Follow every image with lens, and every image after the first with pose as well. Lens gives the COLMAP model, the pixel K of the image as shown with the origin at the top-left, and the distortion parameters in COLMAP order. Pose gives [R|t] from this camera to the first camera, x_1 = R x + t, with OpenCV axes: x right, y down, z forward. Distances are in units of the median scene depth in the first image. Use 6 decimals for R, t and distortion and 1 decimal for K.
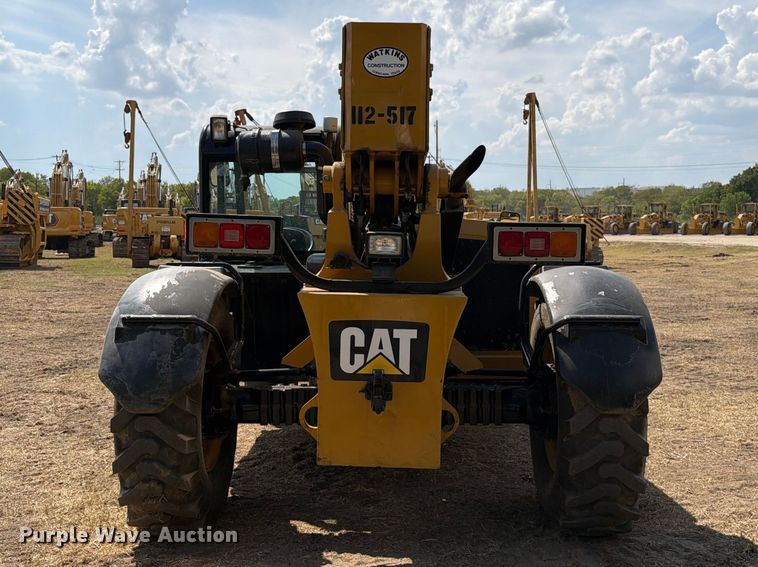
lens RADIAL K [[832.0, 0, 375.4], [0, 832.0, 267.6], [0, 0, 1]] dist [0.182400, -0.353722]
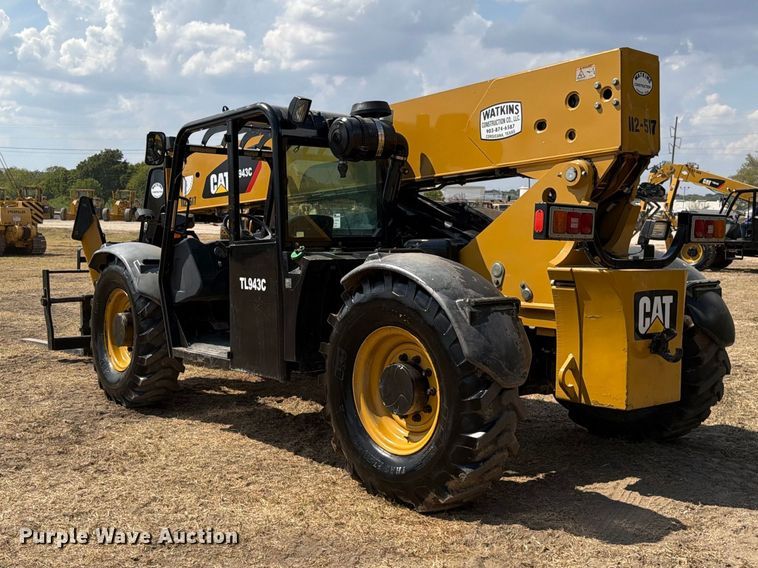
lens RADIAL K [[860.1, 0, 379.0], [0, 860.1, 284.0], [0, 0, 1]] dist [0.118057, -0.182332]
pose [[0.734362, -0.044393, 0.677305, -1.146385], [0.021073, 0.998869, 0.042621, -0.010204], [-0.678431, -0.017027, 0.734467, 0.307365]]
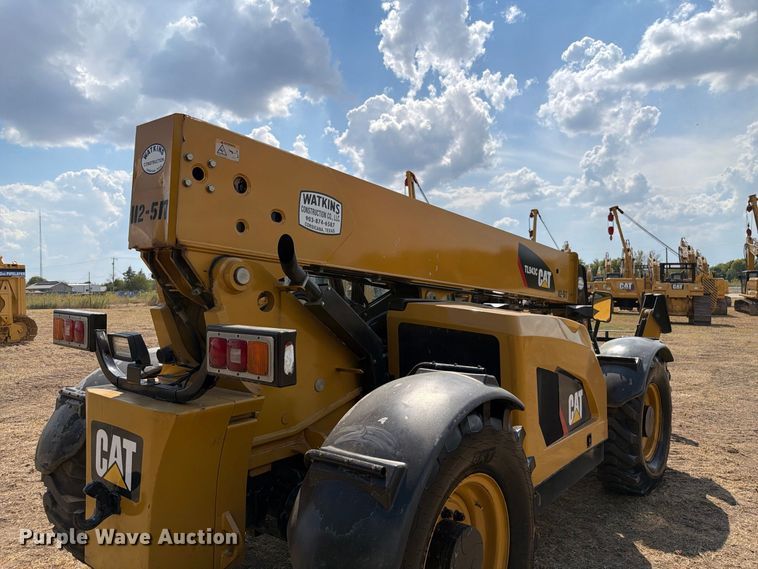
lens RADIAL K [[533.4, 0, 385.3], [0, 533.4, 285.4], [0, 0, 1]] dist [0.078200, -0.092087]
pose [[0.807141, -0.015631, -0.590152, 0.594084], [-0.017433, 0.998582, -0.050292, -0.068576], [0.590101, 0.050881, 0.805724, 0.649151]]
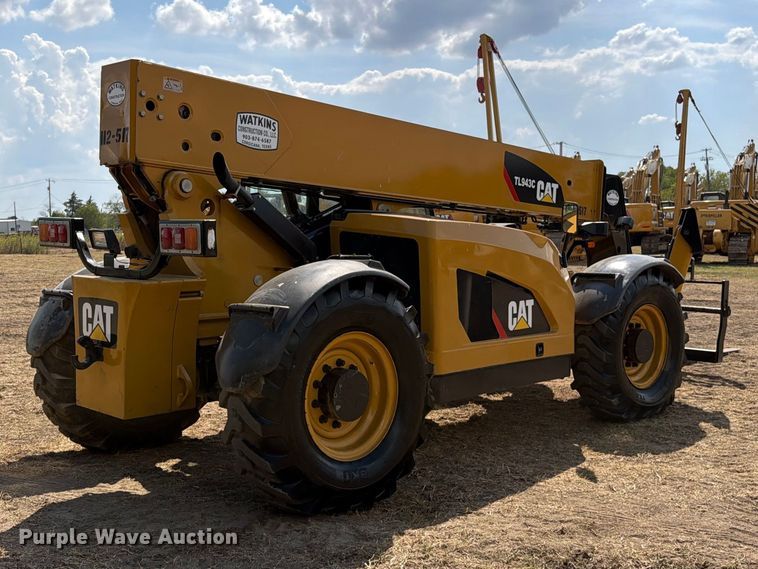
lens RADIAL K [[860.1, 0, 379.0], [0, 860.1, 284.5], [0, 0, 1]] dist [0.118057, -0.182332]
pose [[0.741008, 0.027626, -0.670928, 1.171888], [-0.012089, 0.999540, 0.027805, -0.000125], [0.671387, -0.012493, 0.741001, 0.289343]]
